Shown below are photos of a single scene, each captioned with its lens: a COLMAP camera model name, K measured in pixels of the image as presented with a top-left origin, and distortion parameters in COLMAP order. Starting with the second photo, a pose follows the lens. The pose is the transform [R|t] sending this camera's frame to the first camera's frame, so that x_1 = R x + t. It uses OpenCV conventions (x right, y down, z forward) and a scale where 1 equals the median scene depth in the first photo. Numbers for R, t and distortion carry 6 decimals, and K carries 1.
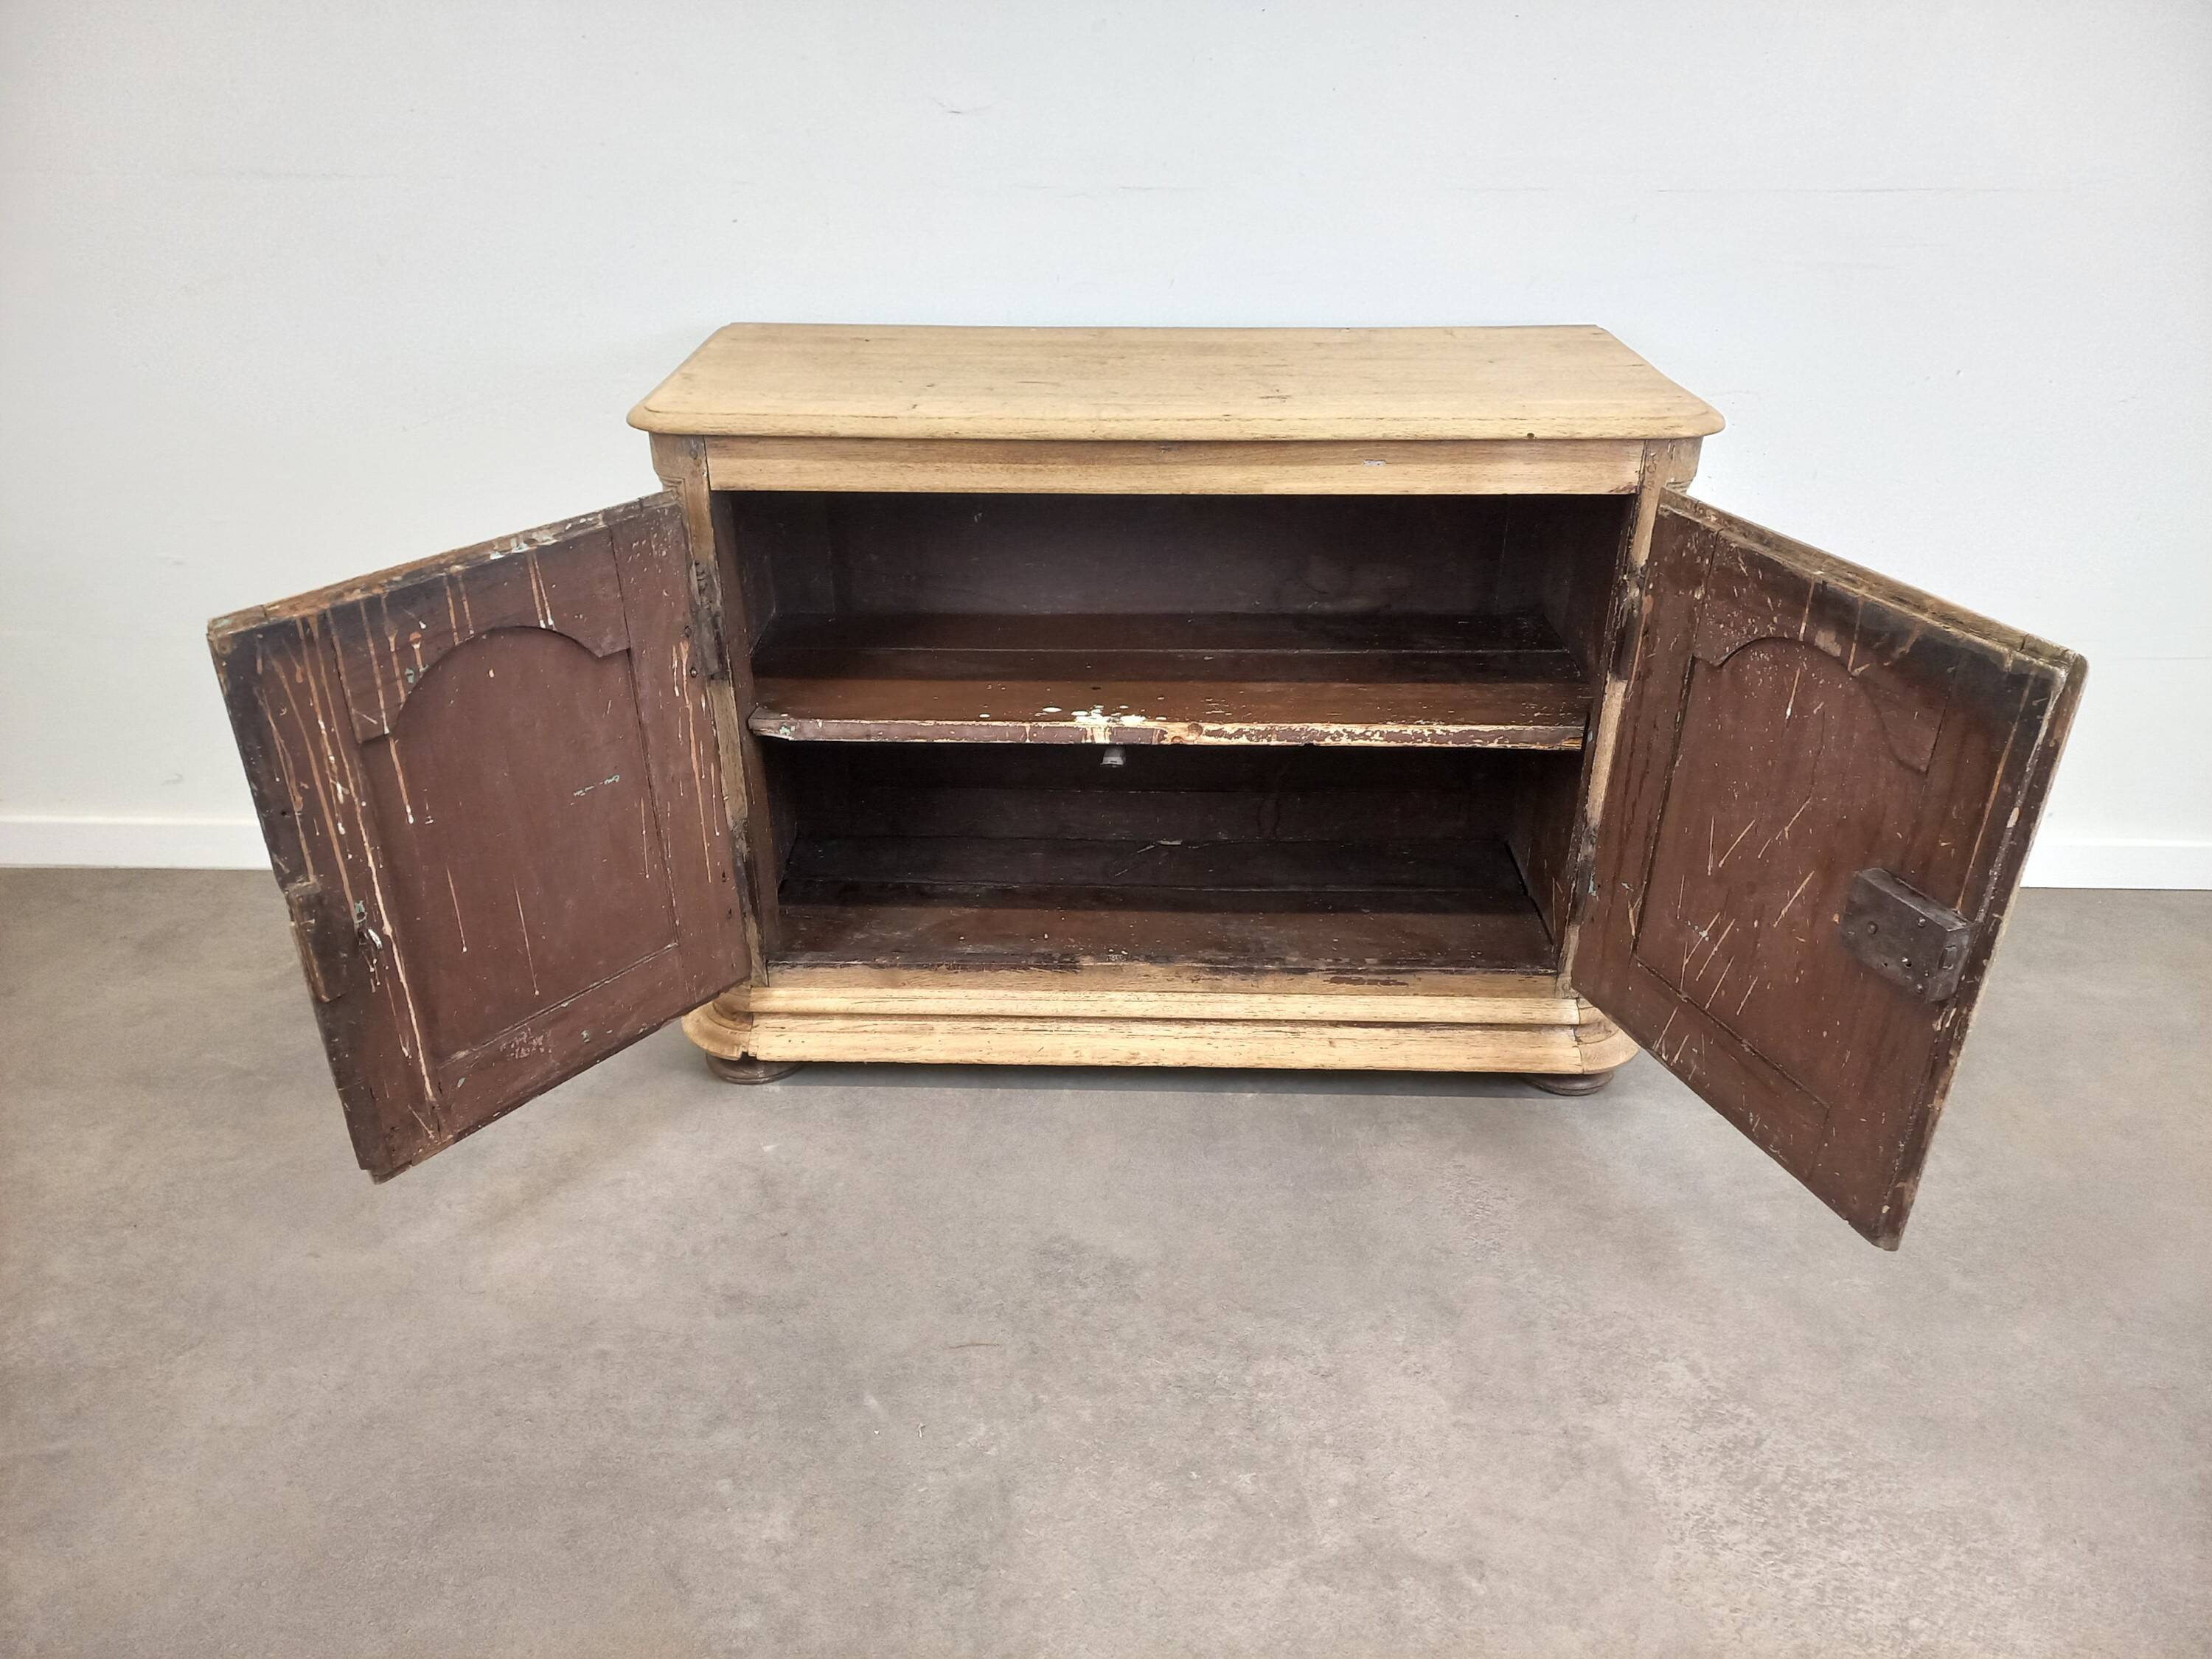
lens RADIAL K [[1617.7, 0, 1094.6], [0, 1617.7, 864.5], [0, 0, 1]] dist [0.074414, -0.068217]
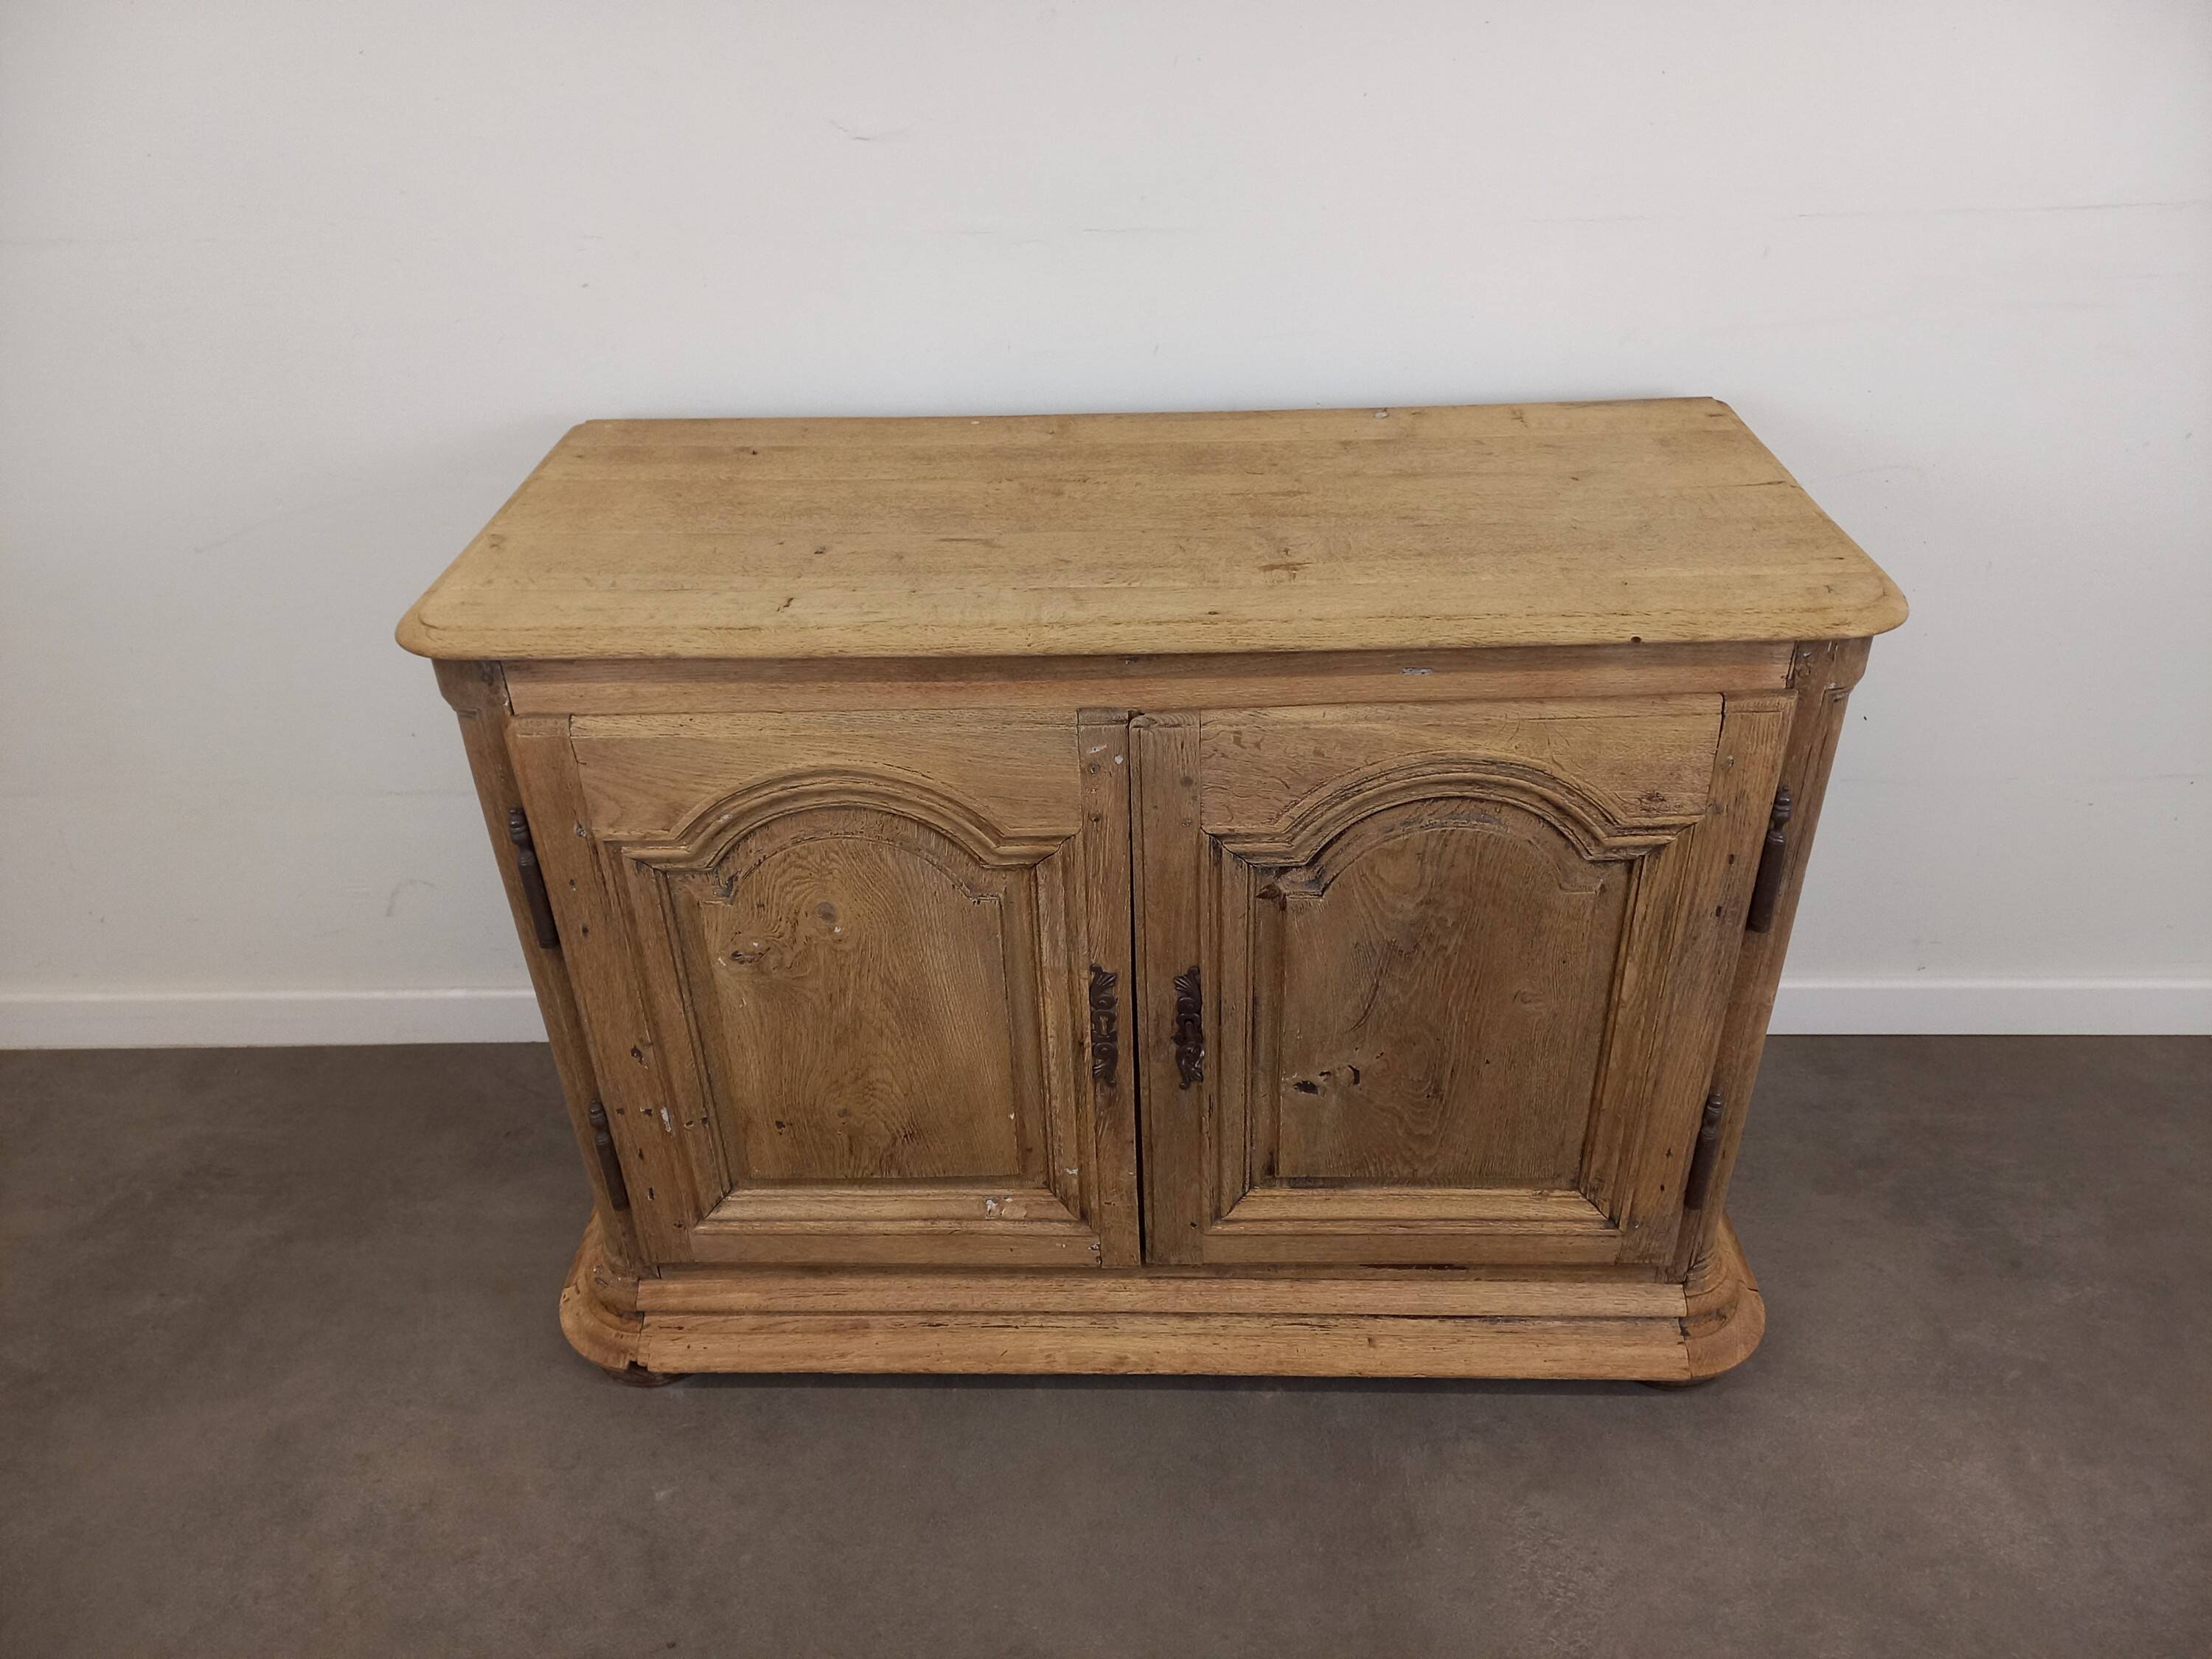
lens RADIAL K [[1617.7, 0, 1111.9], [0, 1617.7, 869.1], [0, 0, 1]] dist [0.074414, -0.068217]
pose [[0.999561, -0.018535, -0.023133, 0.048064], [0.020450, 0.996130, 0.085479, -0.213304], [0.021460, -0.085914, 0.996071, 0.253905]]
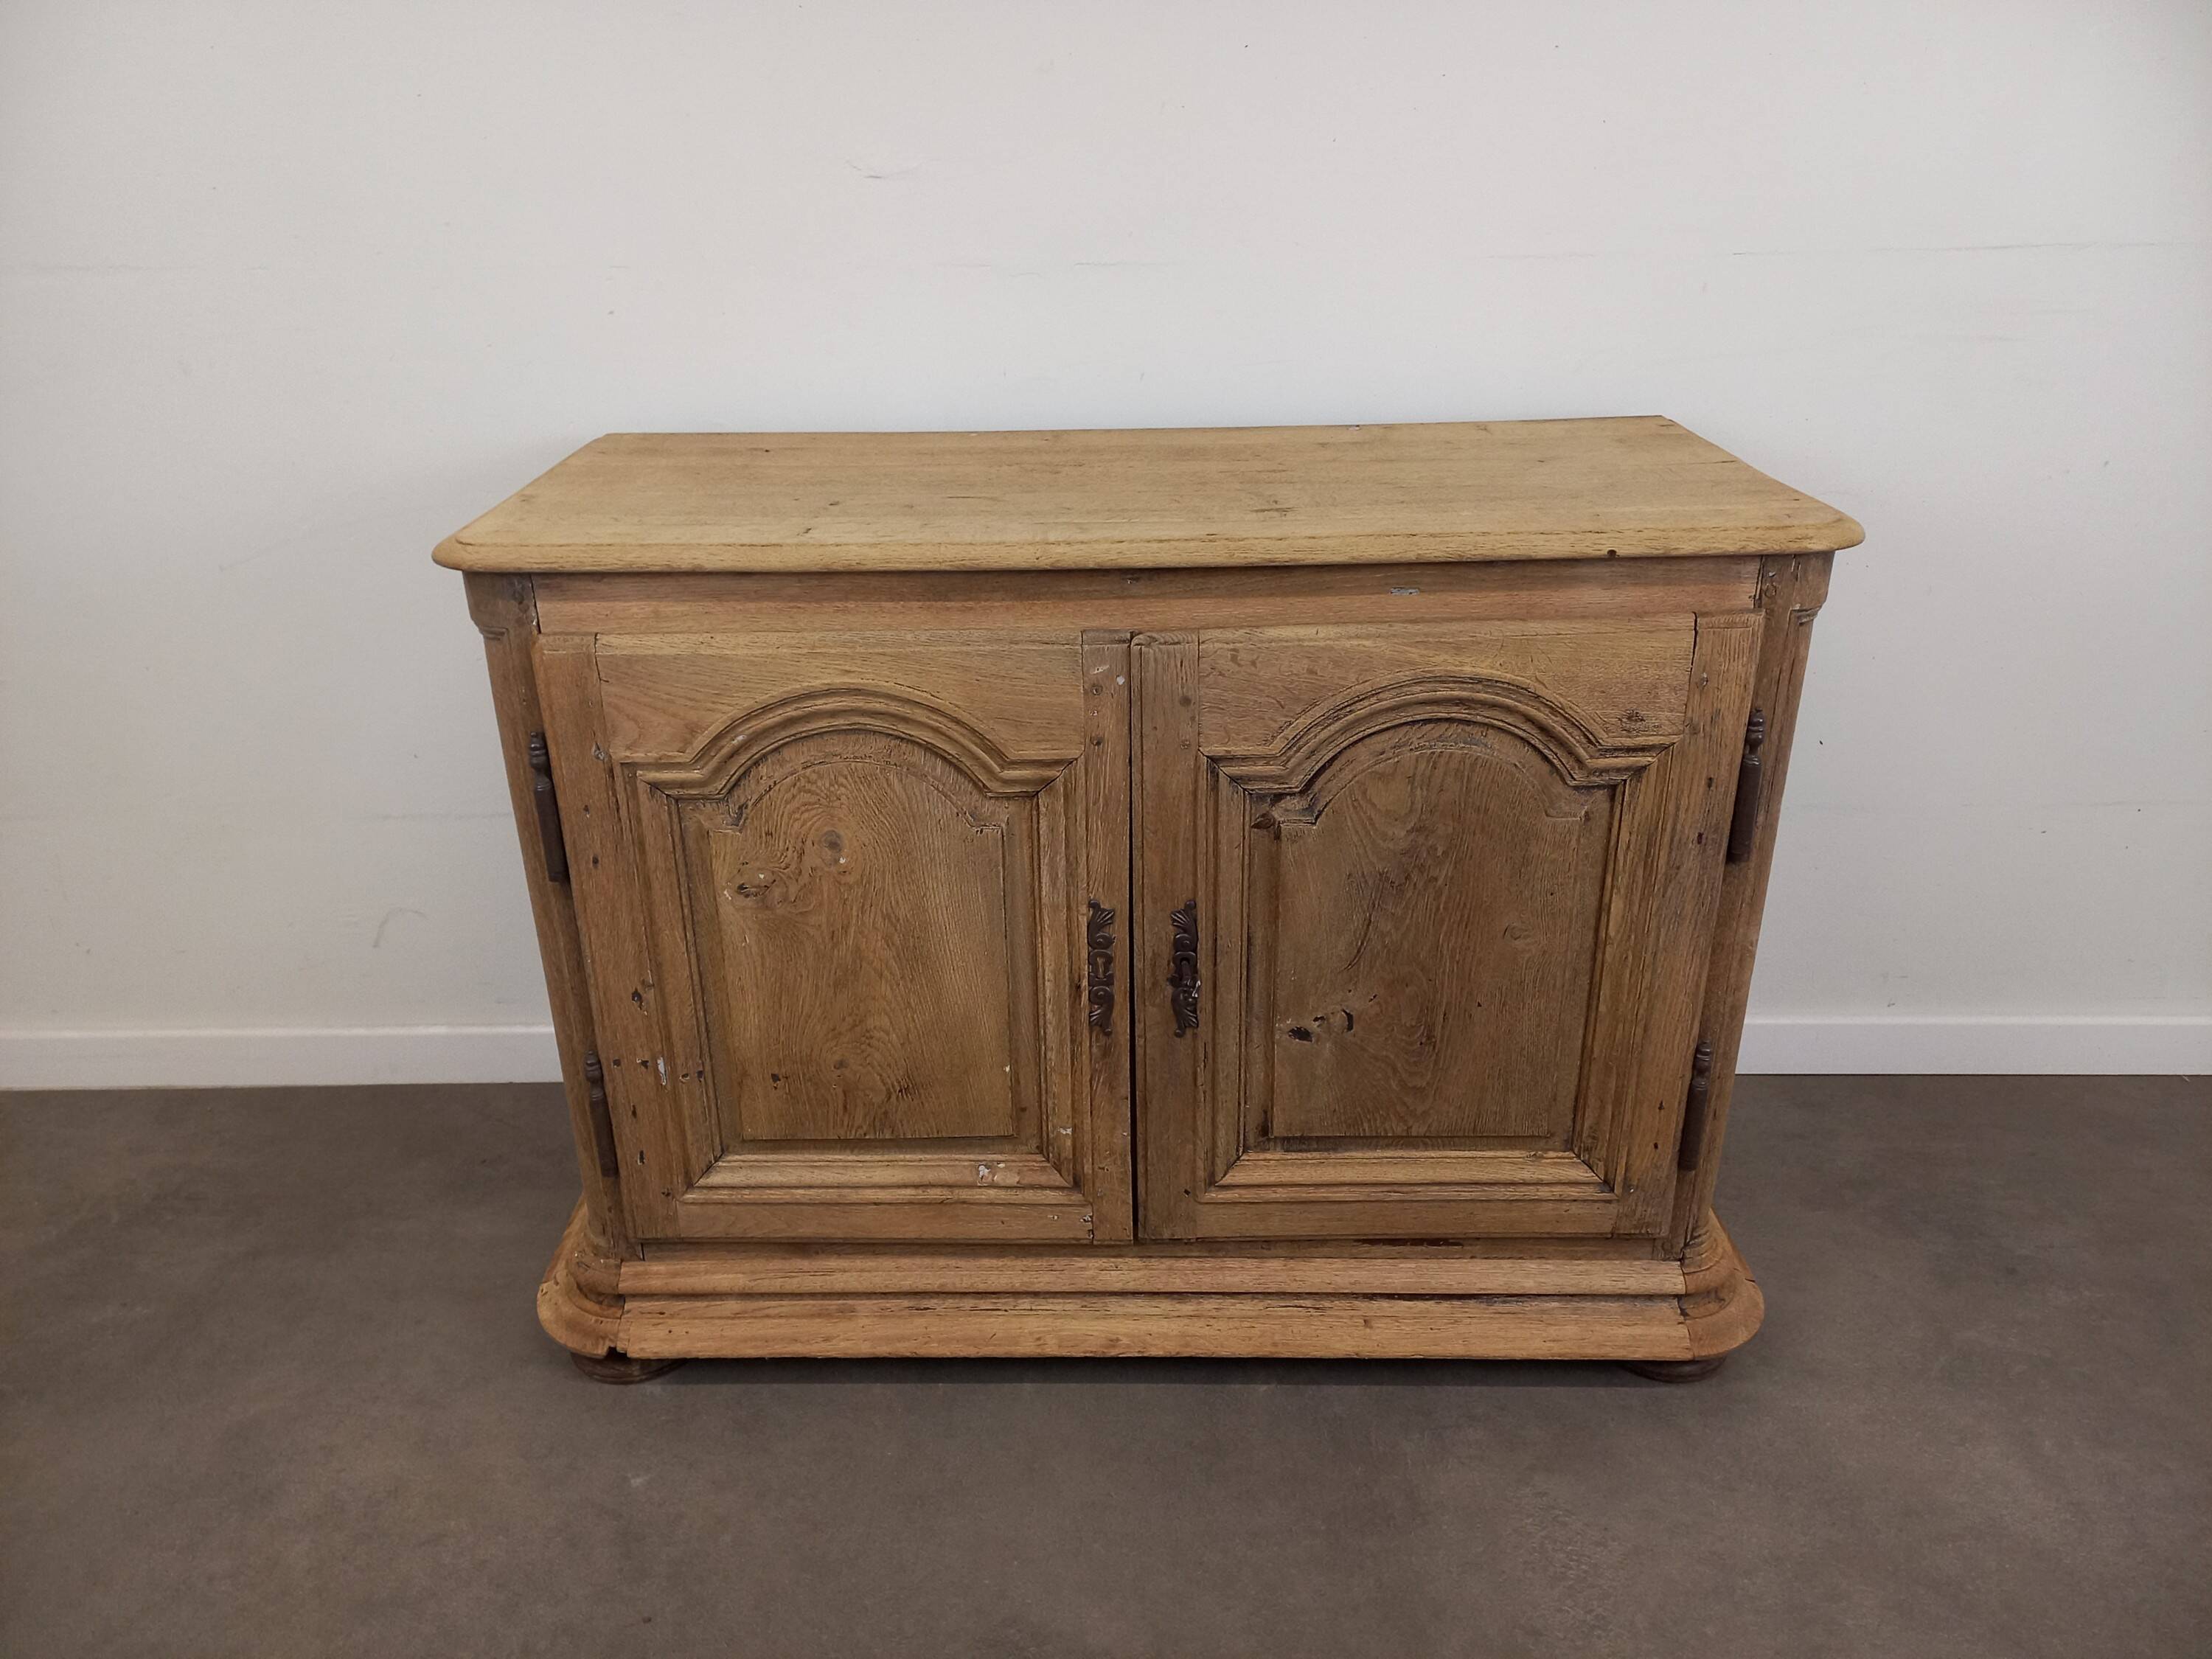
lens RADIAL K [[1617.7, 0, 1078.6], [0, 1617.7, 866.4], [0, 0, 1]] dist [0.074414, -0.068217]
pose [[0.999802, -0.018336, -0.007777, 0.020550], [0.017802, 0.997800, -0.063861, -0.068055], [0.008931, 0.063710, 0.997929, 0.231369]]
